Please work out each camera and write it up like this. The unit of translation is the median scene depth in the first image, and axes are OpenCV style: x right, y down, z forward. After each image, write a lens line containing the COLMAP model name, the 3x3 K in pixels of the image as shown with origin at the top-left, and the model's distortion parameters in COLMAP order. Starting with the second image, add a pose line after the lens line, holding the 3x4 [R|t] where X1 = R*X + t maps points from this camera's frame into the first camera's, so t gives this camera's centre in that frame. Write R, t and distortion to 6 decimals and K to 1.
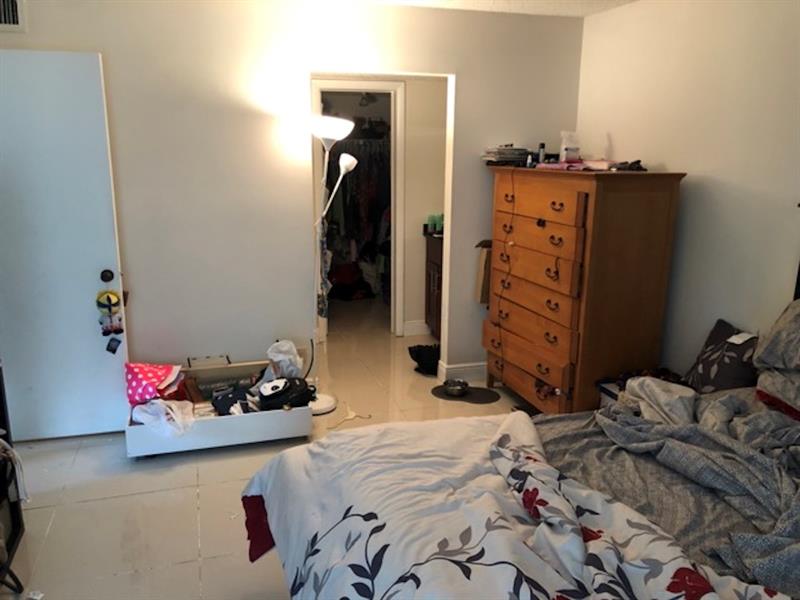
lens RADIAL K [[654.4, 0, 399.2], [0, 654.4, 300.9], [0, 0, 1]] dist [0.003374, 0.000372]
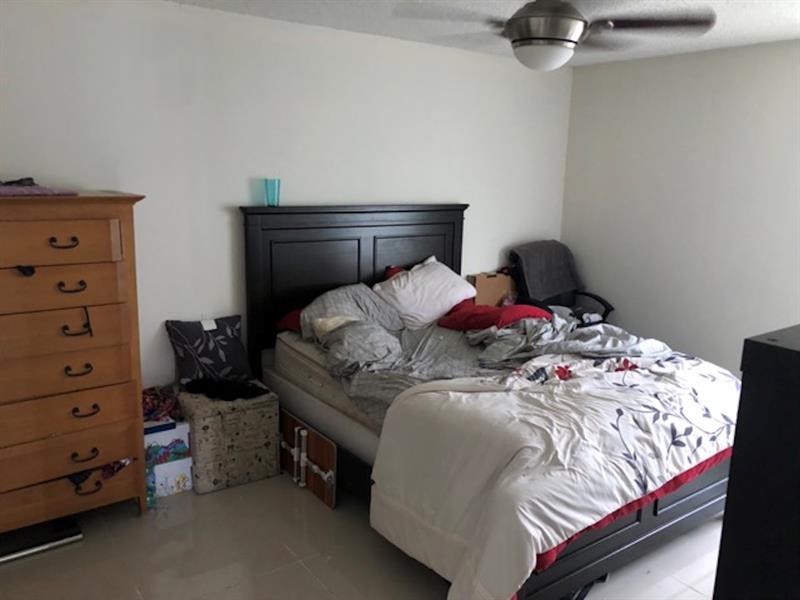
lens RADIAL K [[654.4, 0, 399.8], [0, 654.4, 299.3], [0, 0, 1]] dist [0.003374, 0.000372]
pose [[-0.327068, -0.201257, 0.923321, -0.584854], [0.194541, 0.941791, 0.274196, -0.210307], [-0.924759, 0.269305, -0.268877, 0.846510]]
